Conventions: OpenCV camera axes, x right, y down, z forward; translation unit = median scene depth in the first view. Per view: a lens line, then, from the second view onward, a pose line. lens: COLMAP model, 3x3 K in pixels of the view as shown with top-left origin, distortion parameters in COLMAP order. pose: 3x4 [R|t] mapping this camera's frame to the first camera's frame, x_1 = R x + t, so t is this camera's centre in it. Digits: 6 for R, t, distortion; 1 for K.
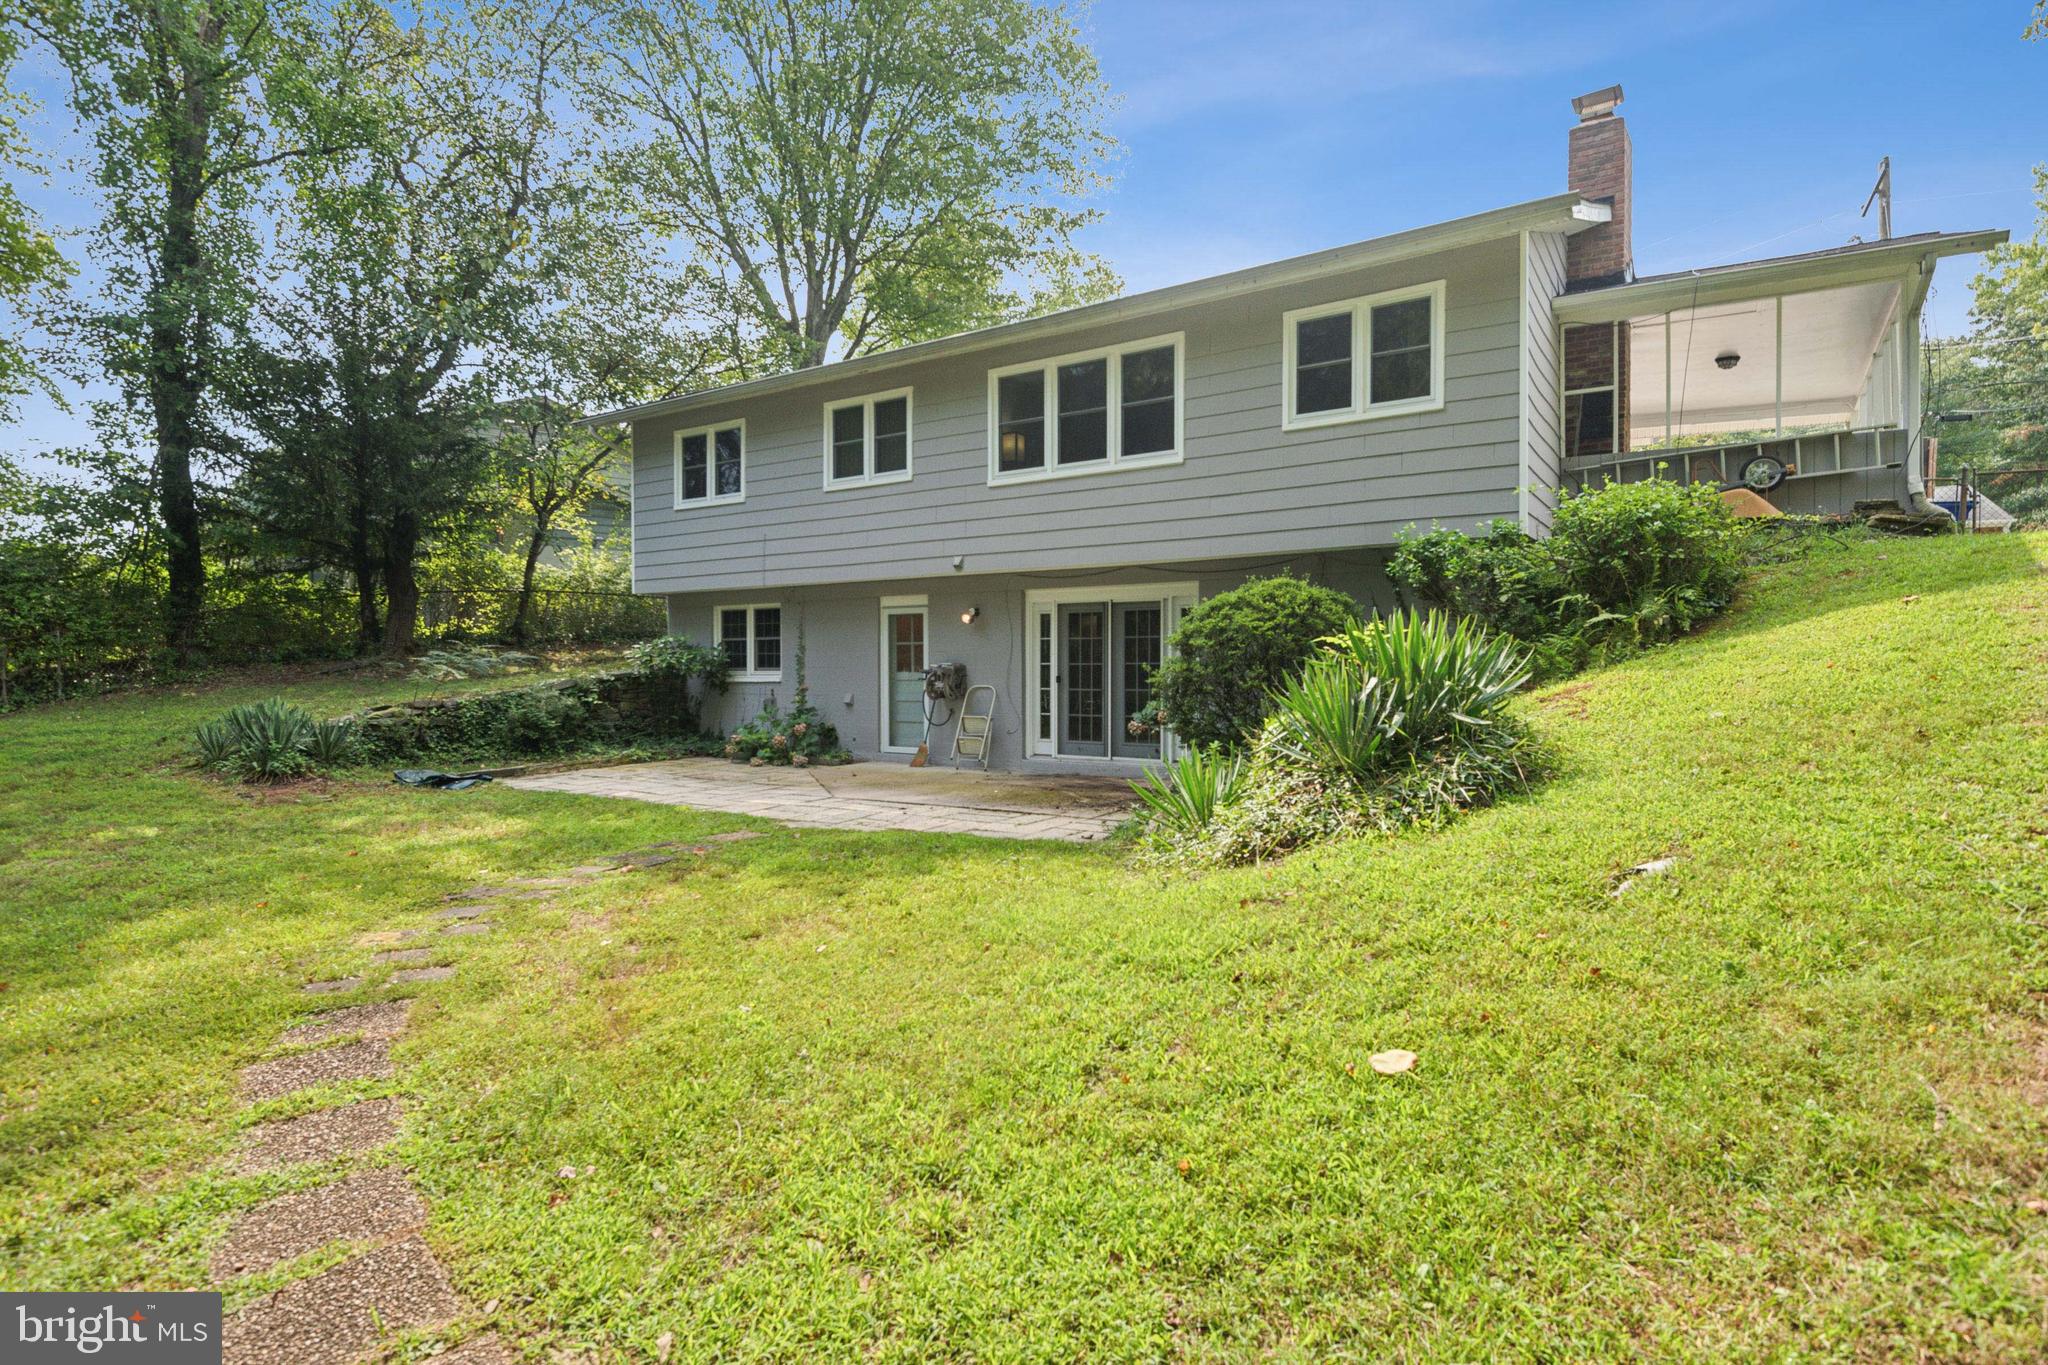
lens RADIAL K [[912.3, 0, 1124.8], [0, 912.3, 682.1], [0, 0, 1]] dist [0.023727, 0.000024]
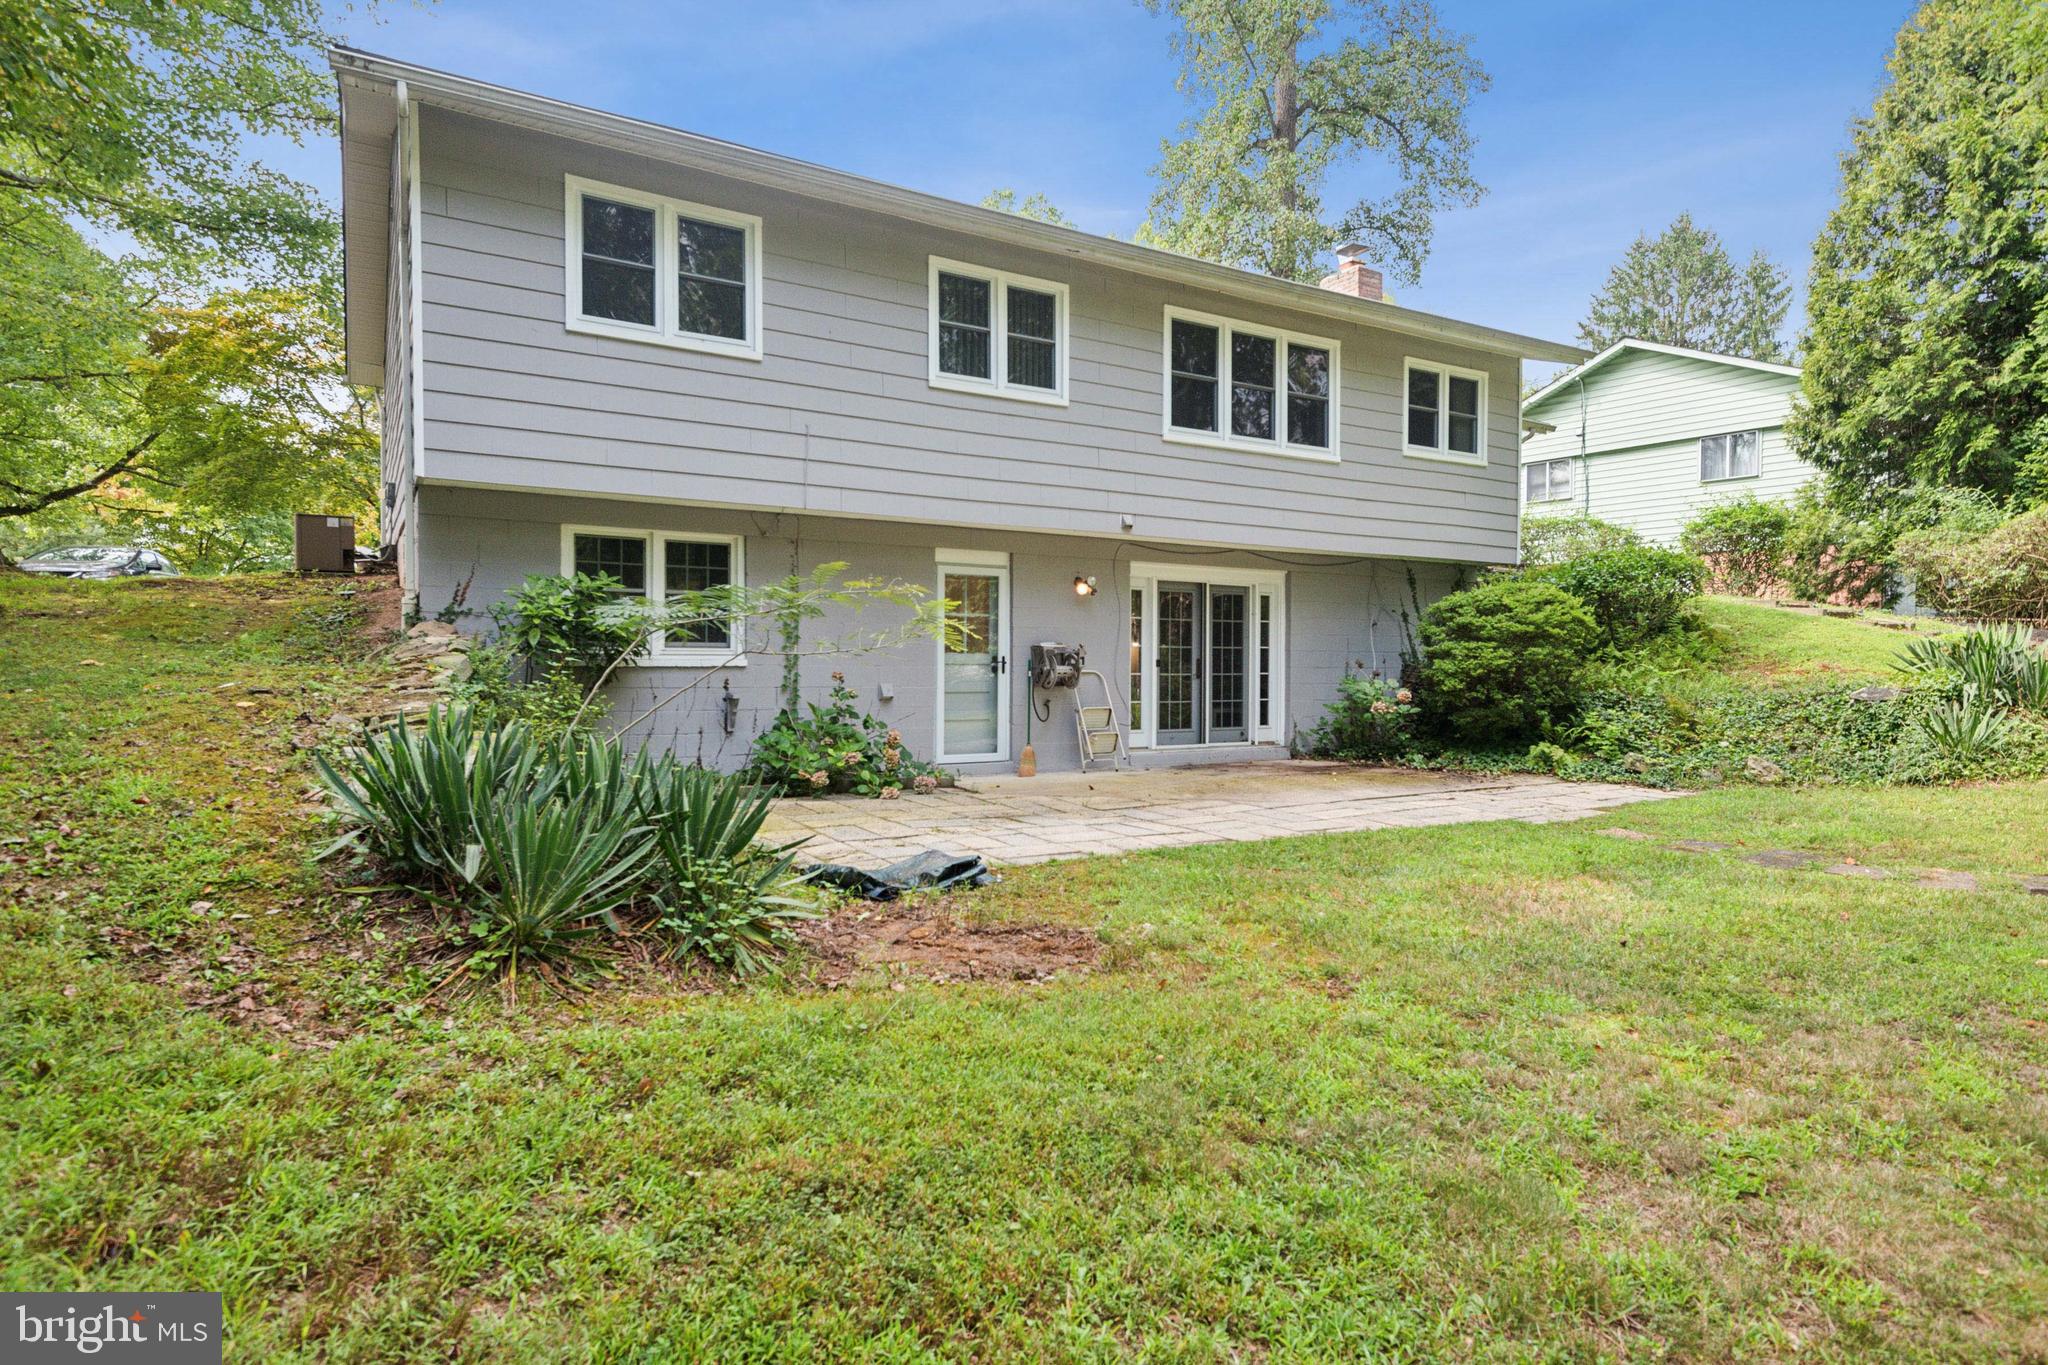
lens RADIAL K [[1070.9, 0, 1024.0], [0, 1070.9, 682.5], [0, 0, 1]] dist [0.024840, -0.000161]
pose [[0.516509, -0.017148, 0.856110, -1.030611], [0.001952, 0.999820, 0.018849, -0.003895], [-0.856279, -0.008064, 0.516450, 0.555832]]
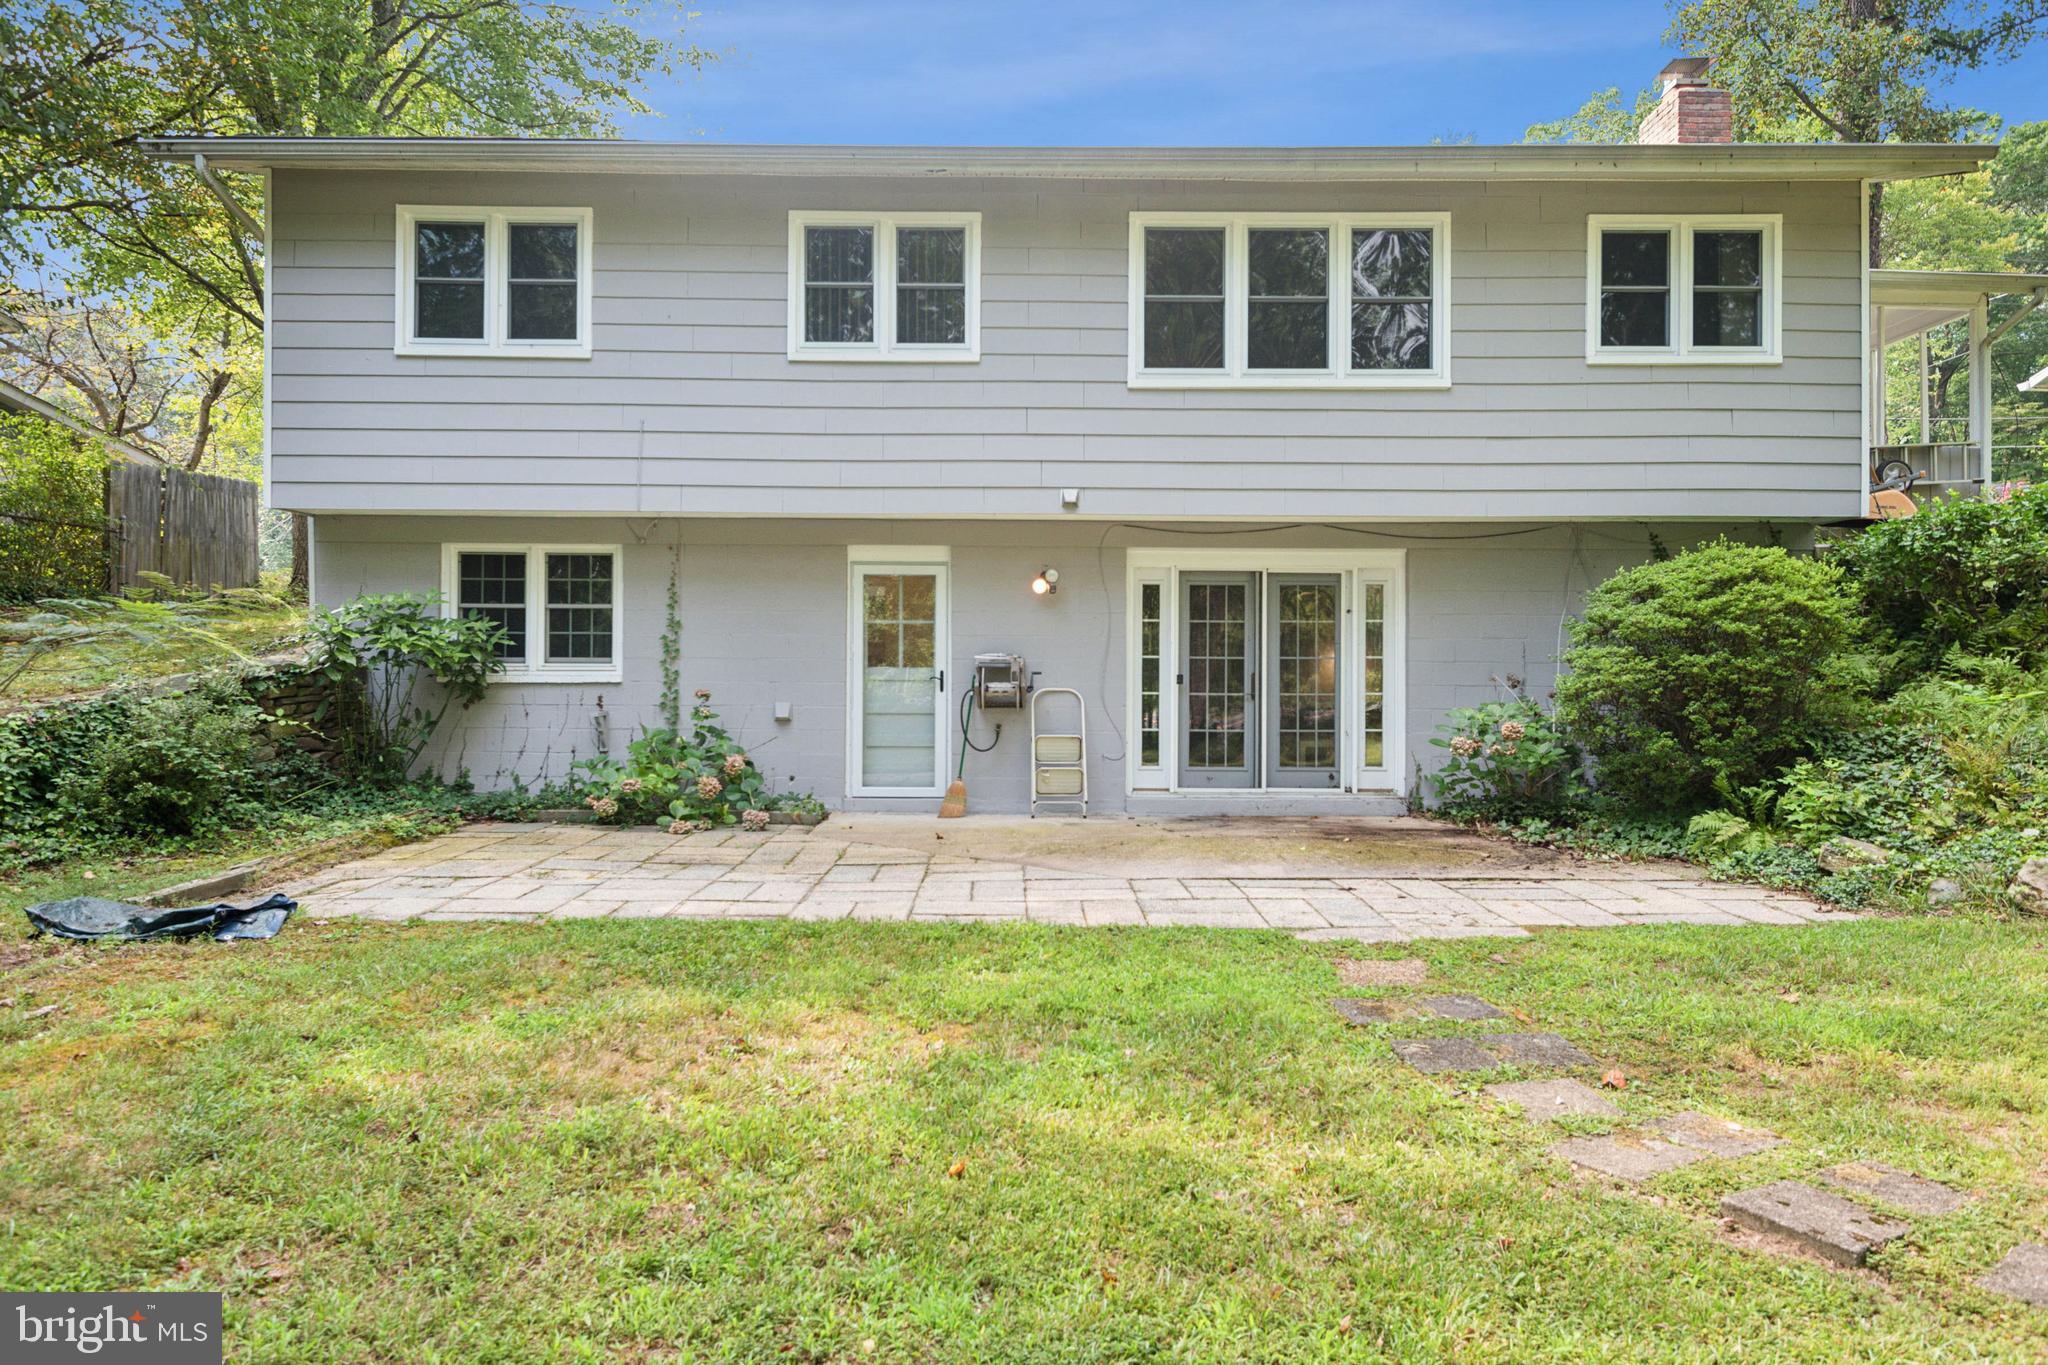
lens RADIAL K [[1132.5, 0, 1024.0], [0, 1132.5, 682.5], [0, 0, 1]] dist [0.016349, -0.000941]
pose [[0.874709, 0.000285, 0.484648, -0.580397], [0.000872, 0.999997, -0.002163, 0.001248], [-0.484648, 0.002314, 0.874706, 0.301524]]
